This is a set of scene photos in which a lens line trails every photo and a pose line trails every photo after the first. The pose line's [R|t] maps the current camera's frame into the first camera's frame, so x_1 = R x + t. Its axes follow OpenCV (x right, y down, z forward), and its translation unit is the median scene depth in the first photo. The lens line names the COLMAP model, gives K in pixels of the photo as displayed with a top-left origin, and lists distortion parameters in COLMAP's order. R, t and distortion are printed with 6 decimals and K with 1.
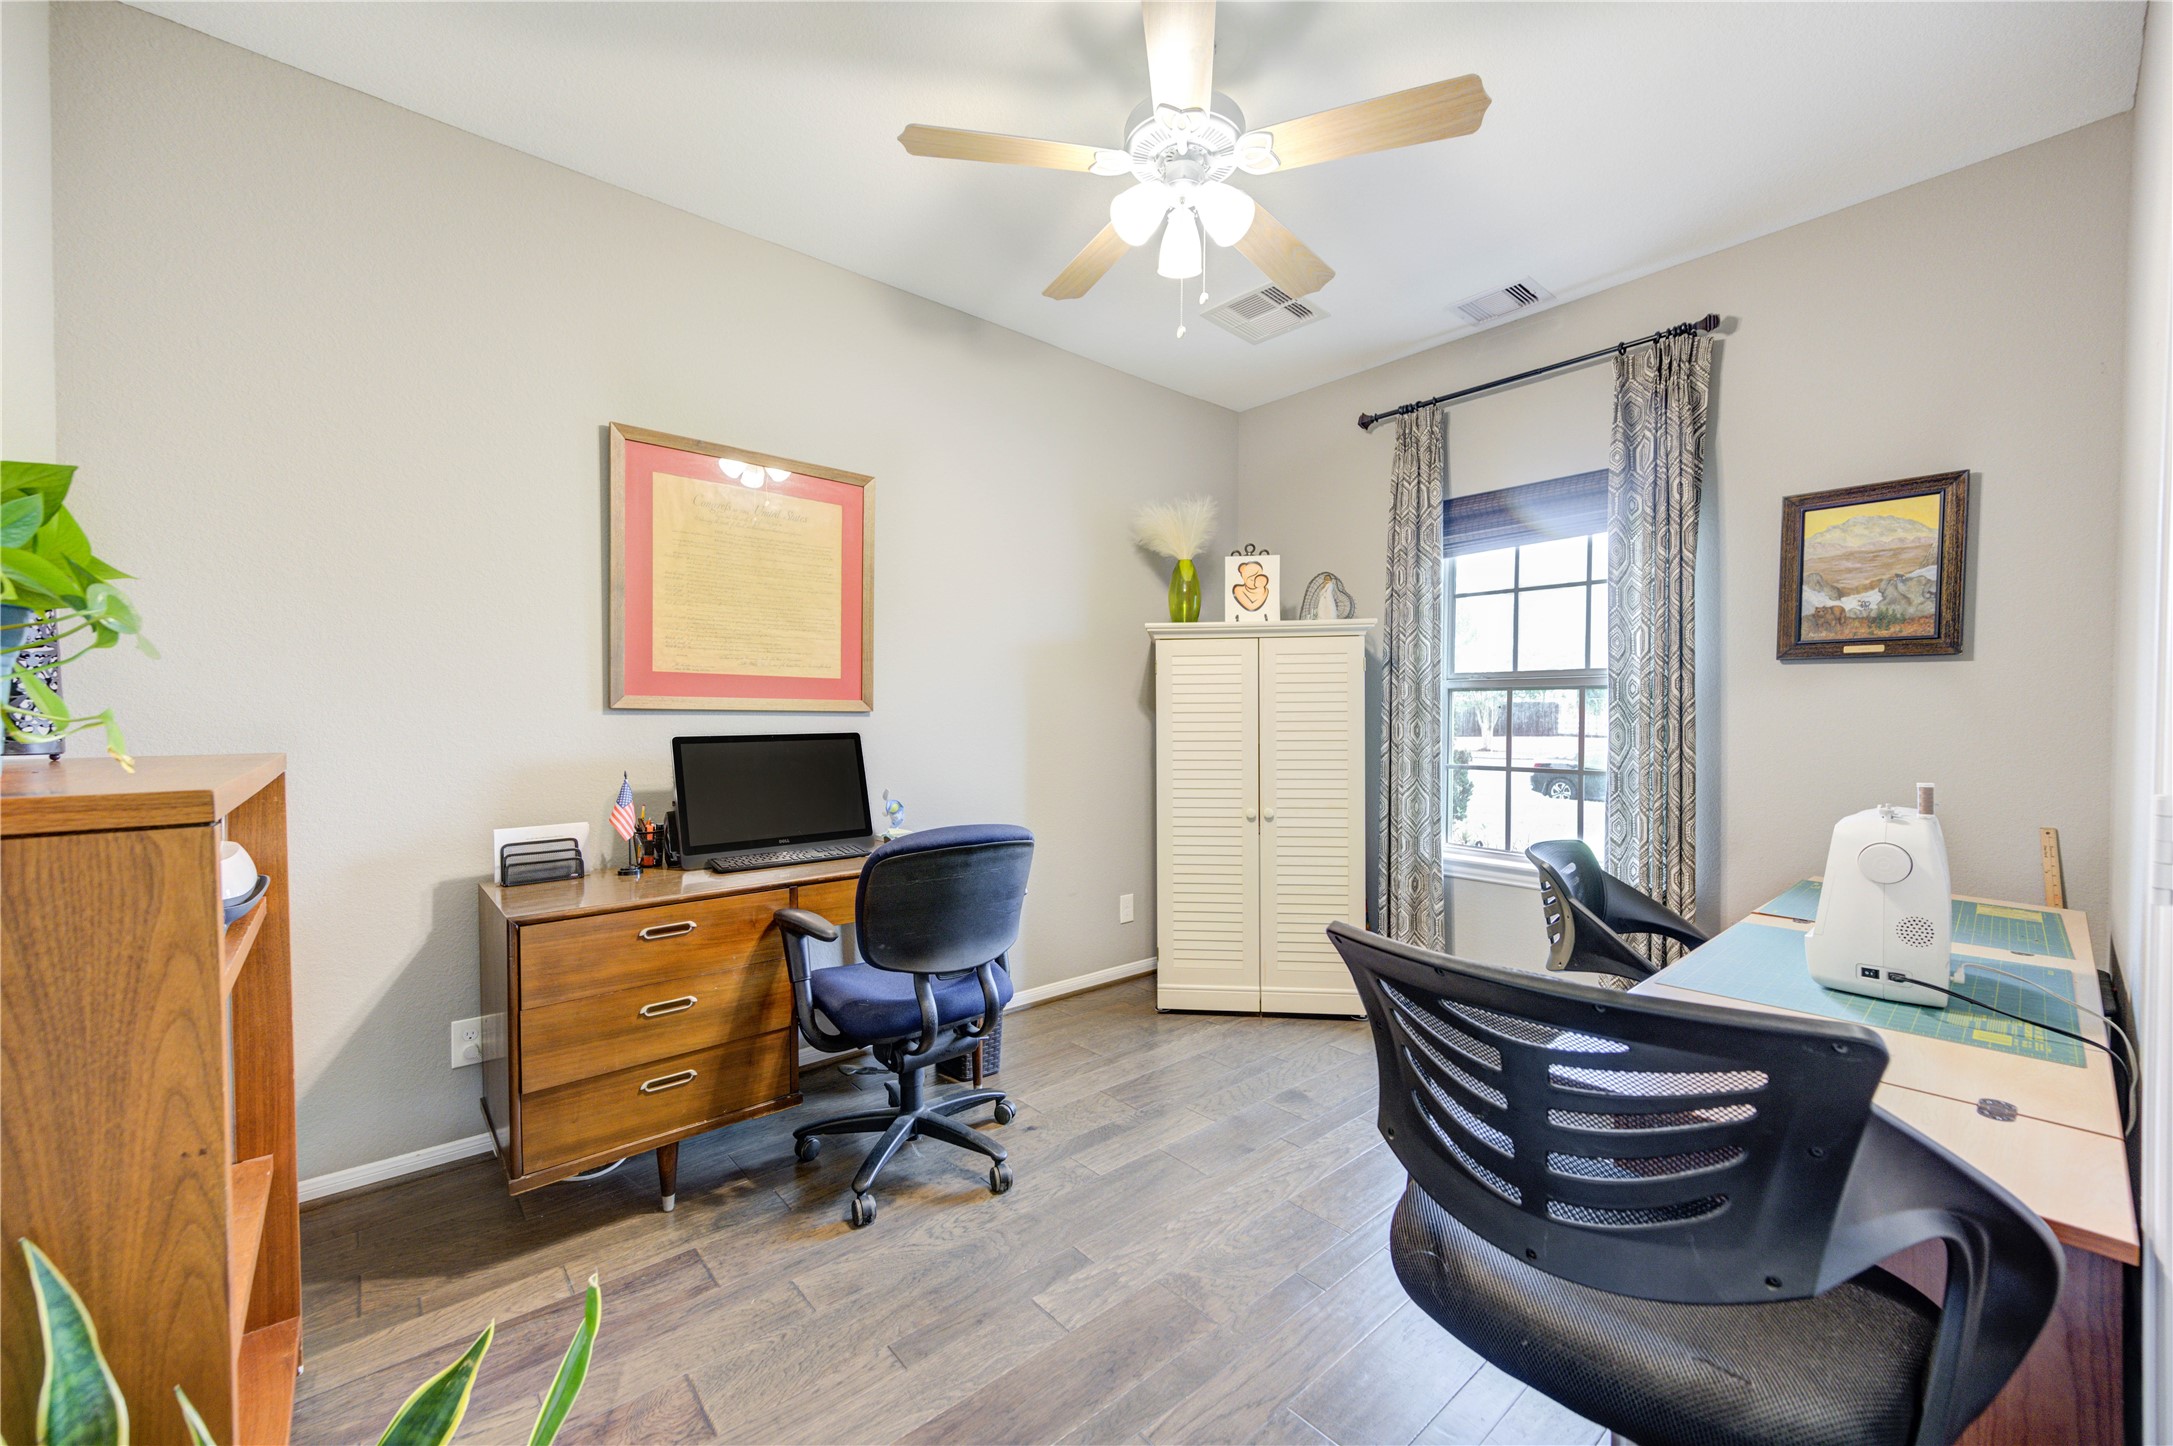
lens RADIAL K [[852.7, 0, 1094.2], [0, 852.7, 729.4], [0, 0, 1]] dist [0.005830, -0.001212]
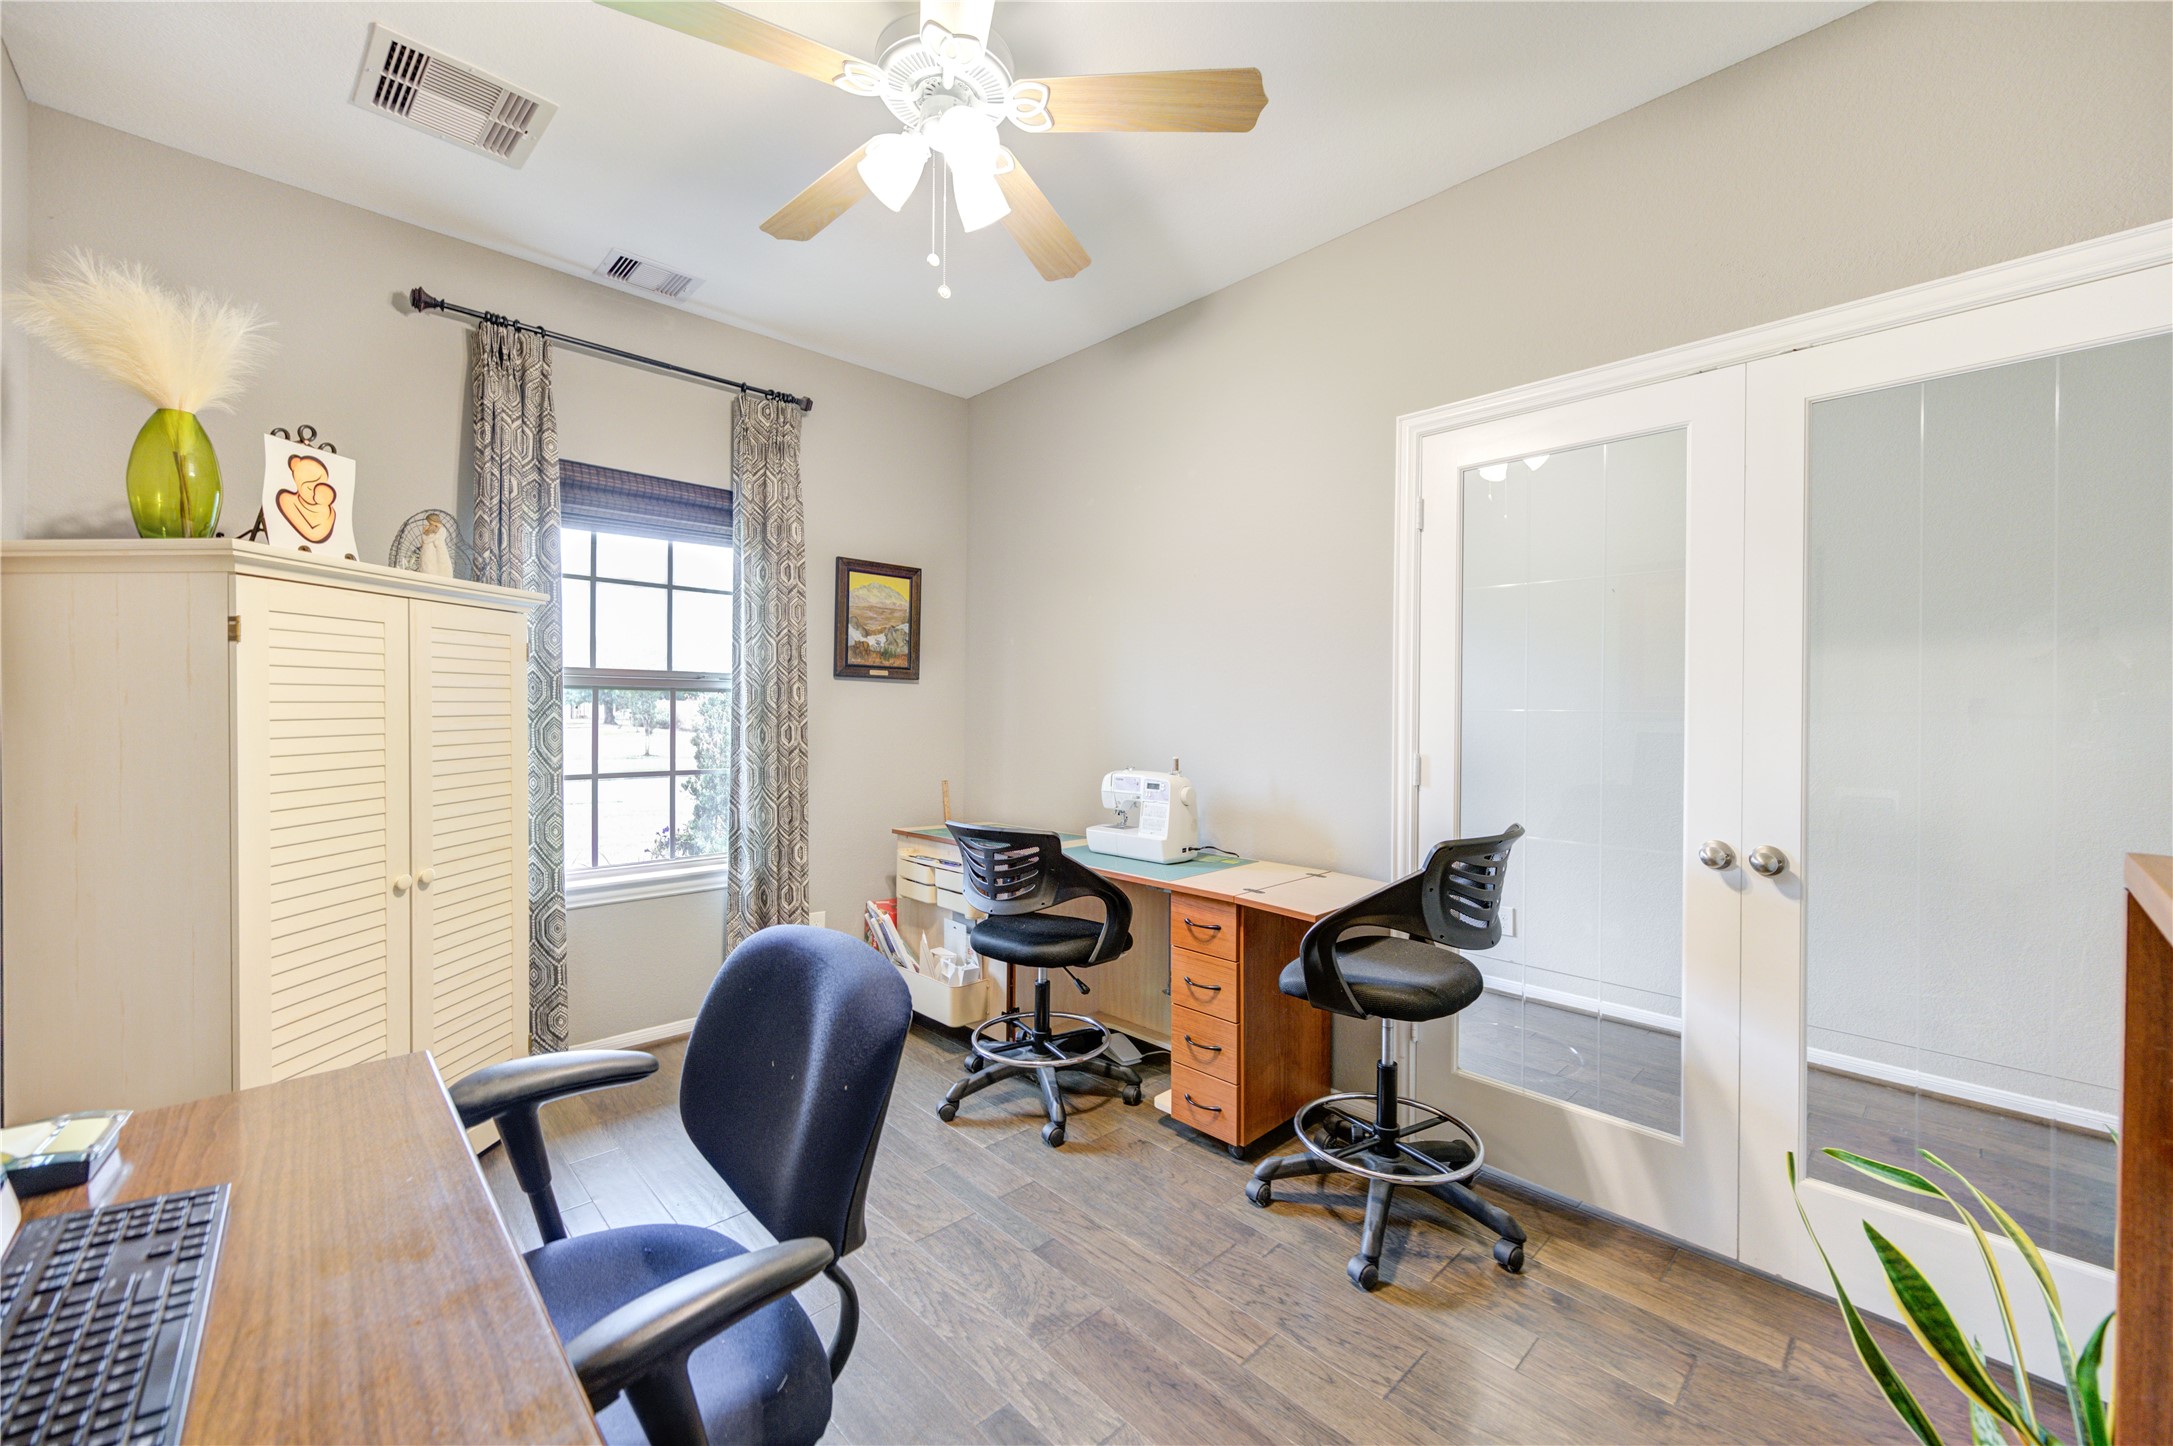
lens RADIAL K [[852.7, 0, 1092.9], [0, 852.7, 716.3], [0, 0, 1]] dist [0.005830, -0.001212]
pose [[-0.045528, -0.010798, 0.998905, -0.575707], [0.005787, 0.999922, 0.011072, -0.031201], [-0.998946, 0.006285, -0.045462, 0.669069]]
